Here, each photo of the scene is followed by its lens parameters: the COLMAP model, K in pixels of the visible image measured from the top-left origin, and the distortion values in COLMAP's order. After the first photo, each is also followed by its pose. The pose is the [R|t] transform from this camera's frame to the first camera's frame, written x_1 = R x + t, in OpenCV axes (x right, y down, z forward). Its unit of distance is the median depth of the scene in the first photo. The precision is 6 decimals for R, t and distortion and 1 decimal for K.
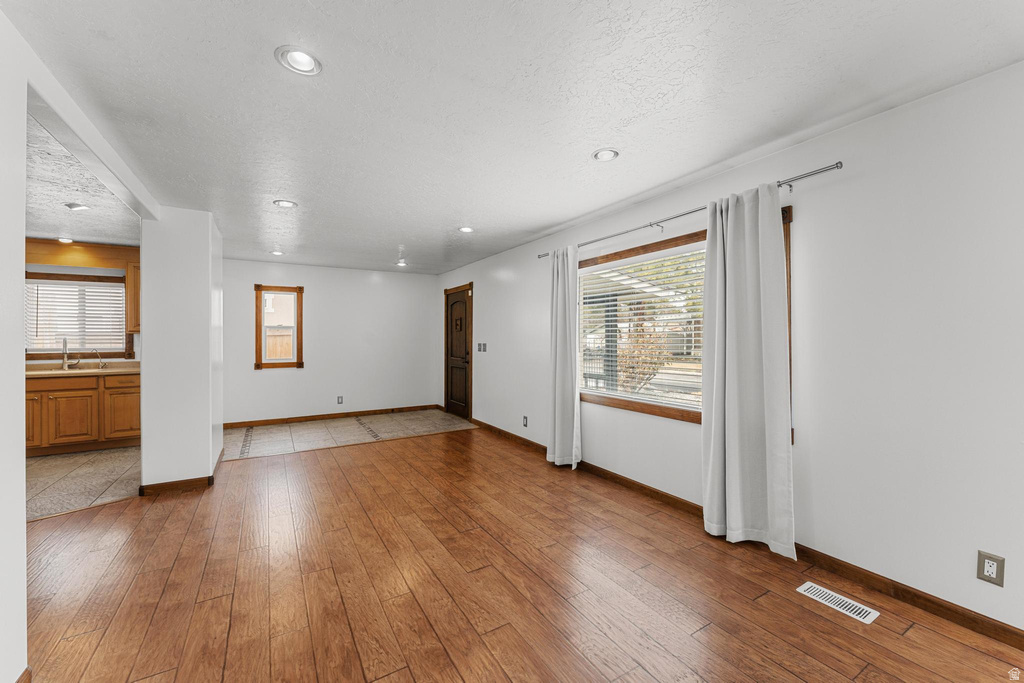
lens RADIAL K [[406.9, 0, 510.6], [0, 406.9, 337.8], [0, 0, 1]] dist [0.000020, -0.000177]
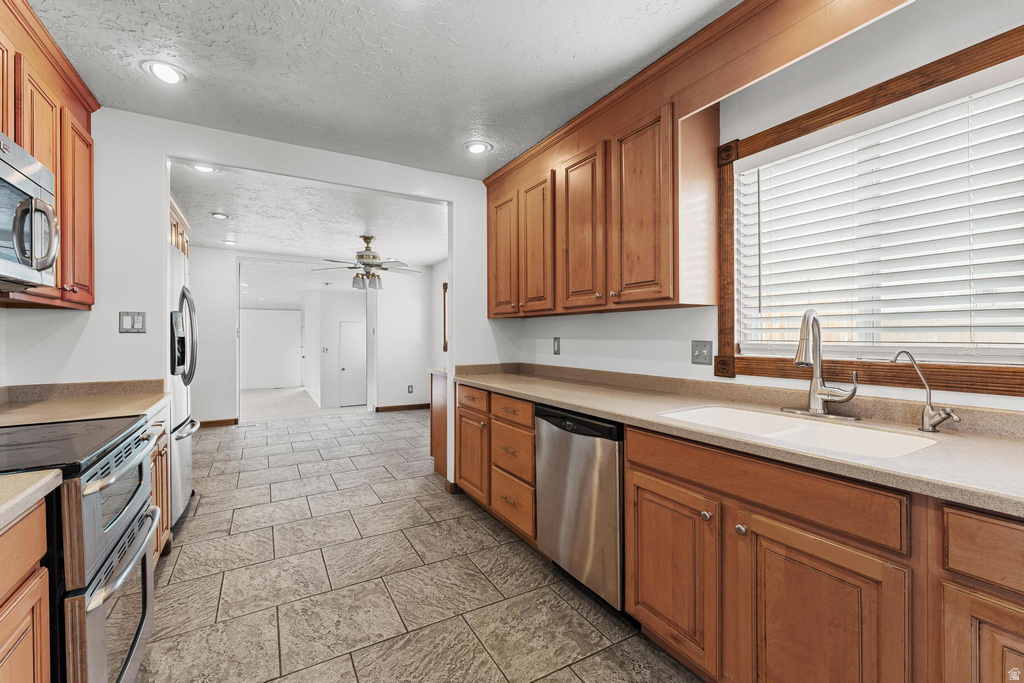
lens RADIAL K [[428.5, 0, 510.9], [0, 428.5, 335.1], [0, 0, 1]] dist [0.002270, 0.000034]
pose [[-0.007290, 0.009438, -0.999929, -0.765804], [0.007837, 0.999925, 0.009381, 0.013100], [0.999943, -0.007768, -0.007363, 0.769141]]
